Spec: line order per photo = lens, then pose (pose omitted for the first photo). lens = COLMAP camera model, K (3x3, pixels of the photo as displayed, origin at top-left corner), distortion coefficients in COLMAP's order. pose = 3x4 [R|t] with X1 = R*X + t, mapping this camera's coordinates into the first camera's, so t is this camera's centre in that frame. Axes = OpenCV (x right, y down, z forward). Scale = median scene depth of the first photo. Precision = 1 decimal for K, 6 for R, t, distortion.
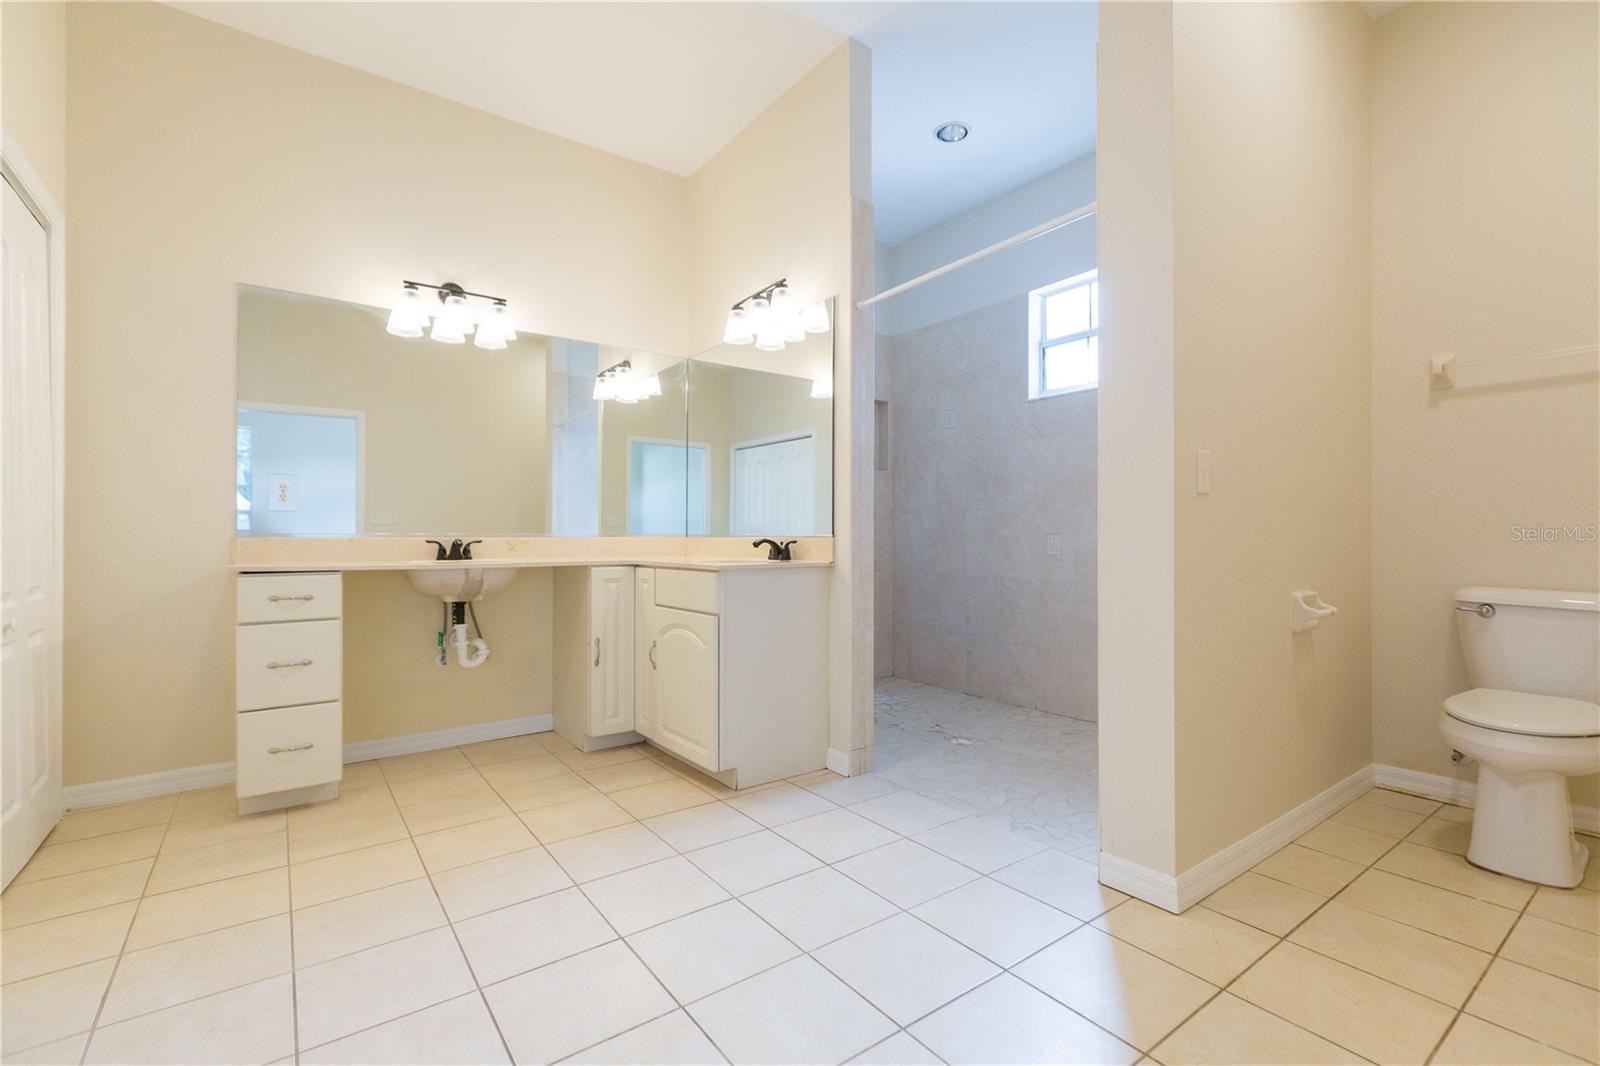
lens RADIAL K [[723.3, 0, 808.7], [0, 723.3, 547.2], [0, 0, 1]] dist [0.002815, -0.000517]
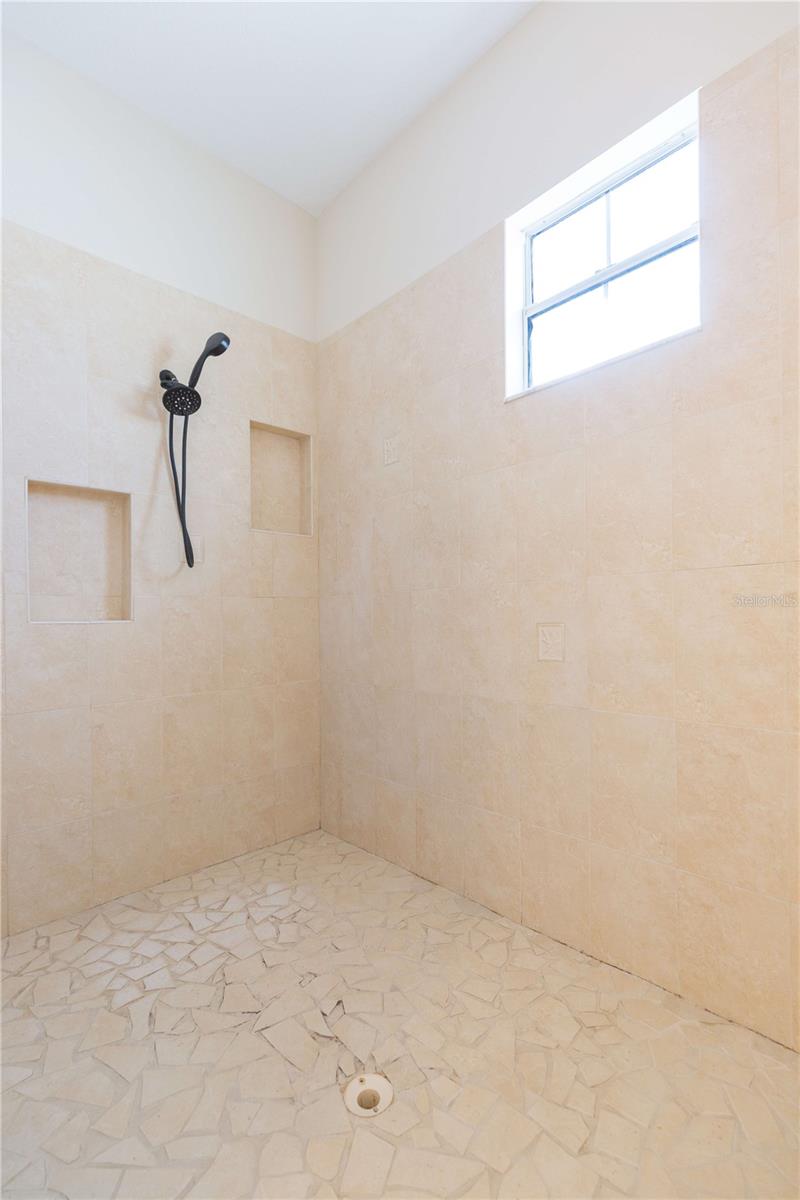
lens RADIAL K [[542.4, 0, 430.4], [0, 542.4, 635.8], [0, 0, 1]] dist [0.002815, -0.000517]
pose [[0.986659, -0.009158, 0.162541, 0.165107], [0.008194, 0.999945, 0.006603, -0.013103], [-0.162593, -0.005183, 0.986680, 0.558018]]
